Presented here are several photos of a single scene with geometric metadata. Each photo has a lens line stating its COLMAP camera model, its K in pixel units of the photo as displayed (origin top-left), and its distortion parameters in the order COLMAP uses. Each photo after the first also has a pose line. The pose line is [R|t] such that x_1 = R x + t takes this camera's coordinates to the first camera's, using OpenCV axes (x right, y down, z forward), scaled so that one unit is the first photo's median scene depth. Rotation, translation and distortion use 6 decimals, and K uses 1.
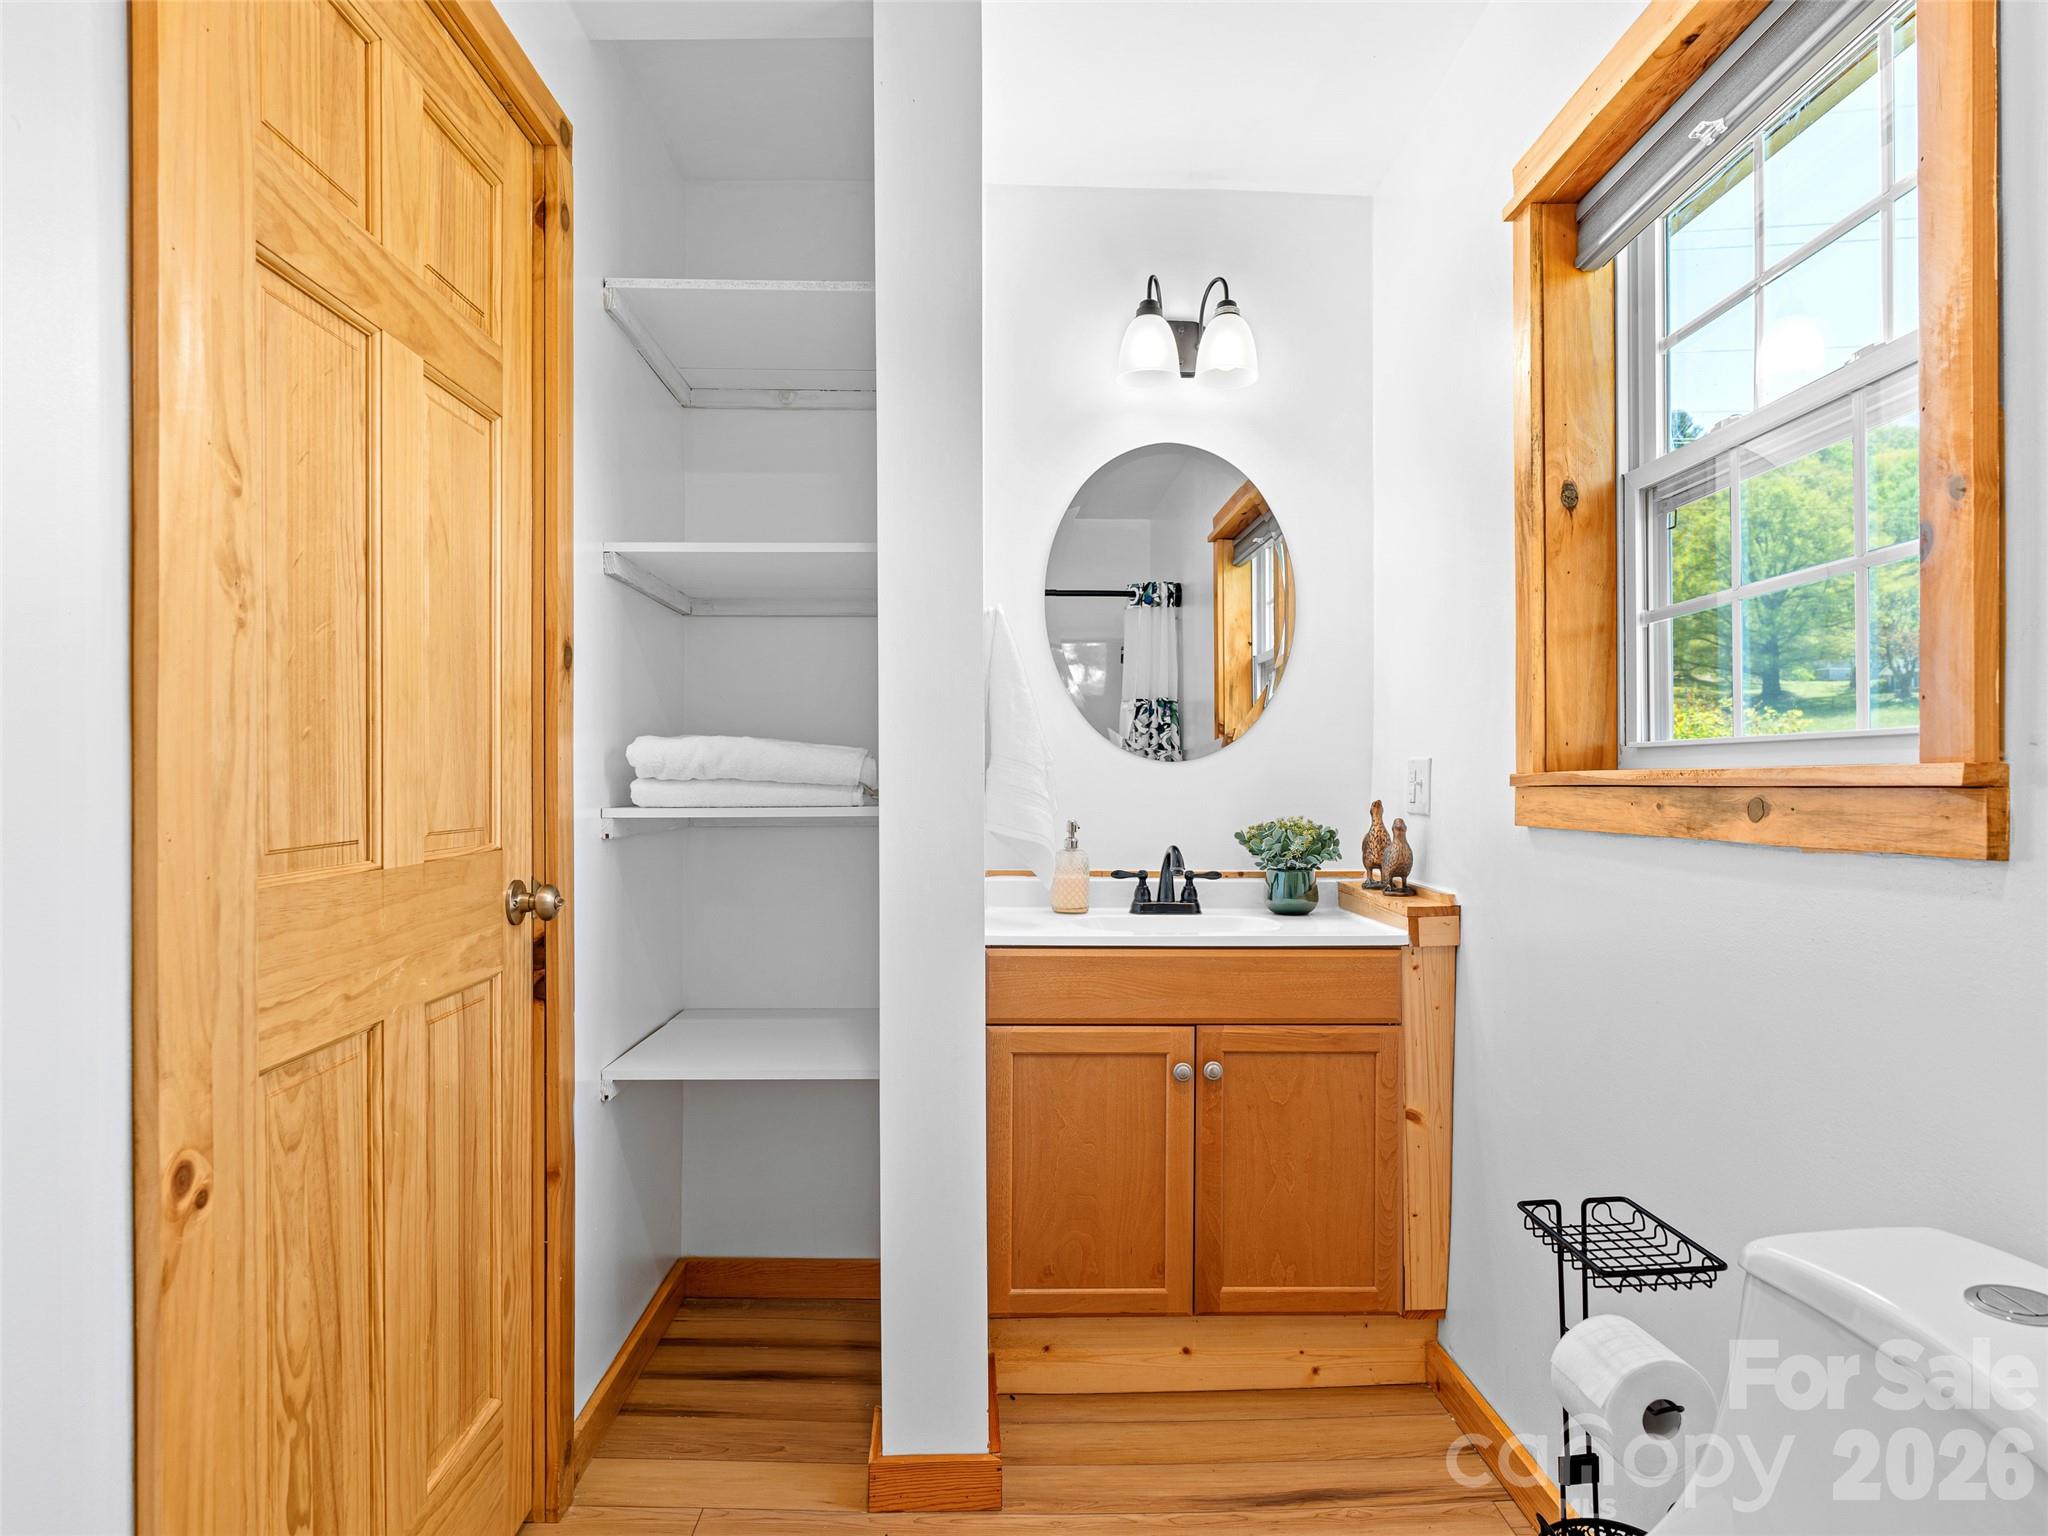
lens RADIAL K [[1041.1, 0, 1027.7], [0, 1041.1, 757.1], [0, 0, 1]] dist [-0.012610, 0.006083]
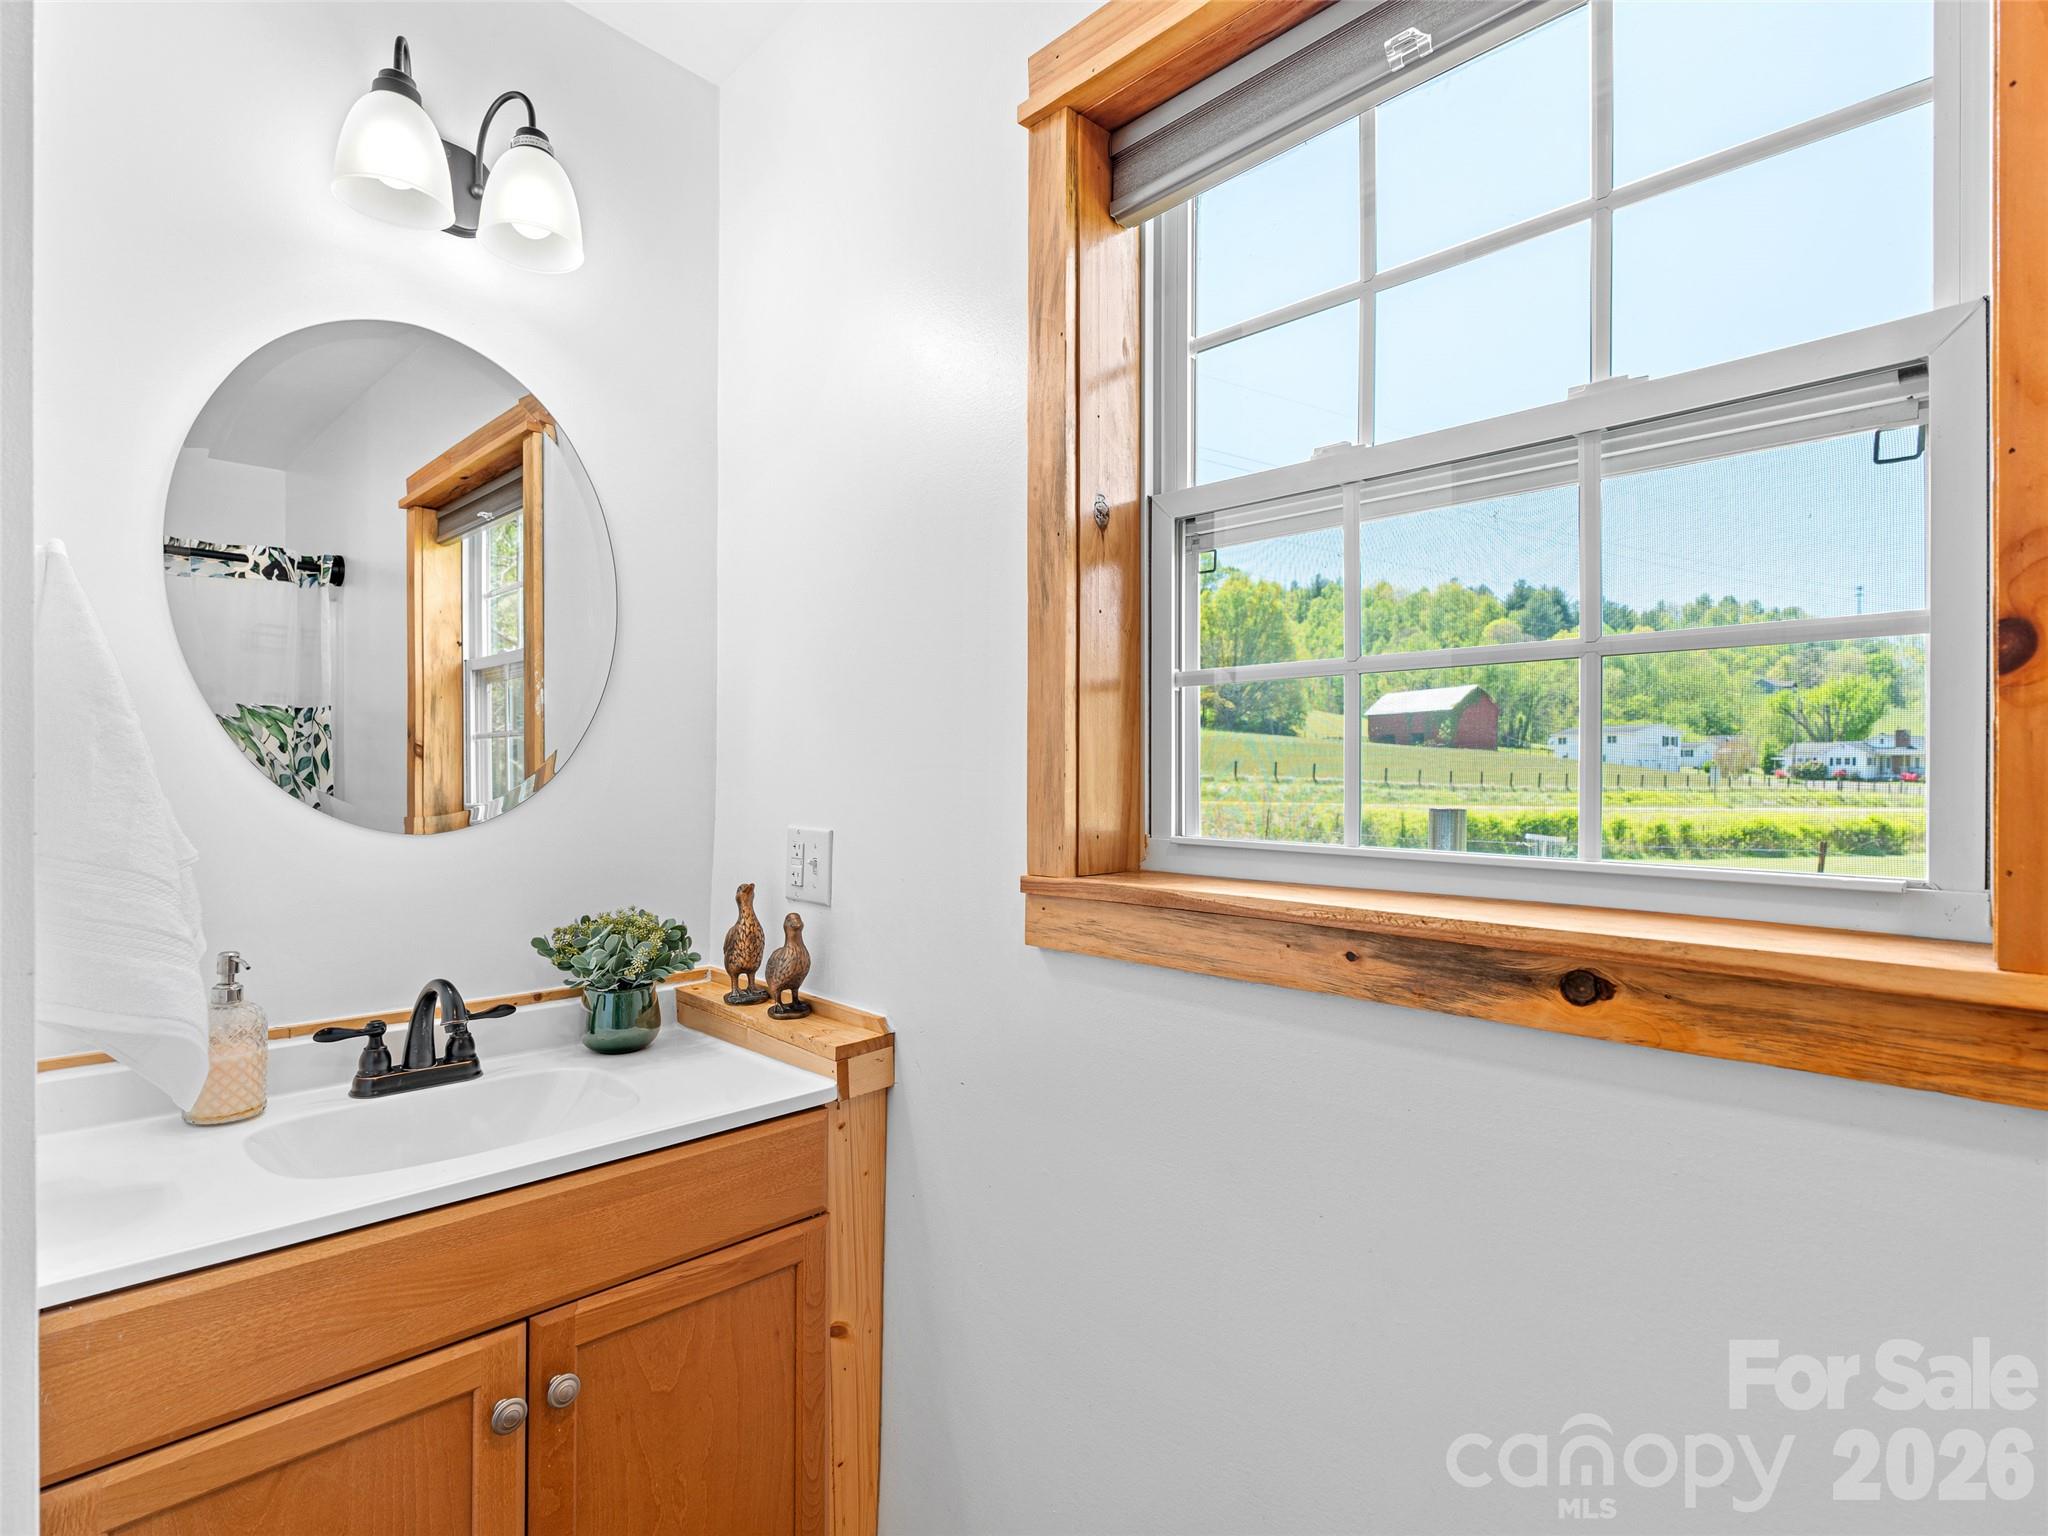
lens RADIAL K [[1015.3, 0, 1018.4], [0, 1015.3, 776.3], [0, 0, 1]] dist [-0.010479, -0.000119]
pose [[0.725868, 0.002778, 0.687828, -0.023461], [-0.010225, 0.999925, 0.006751, -0.042979], [-0.687758, -0.011933, 0.725842, 0.347631]]
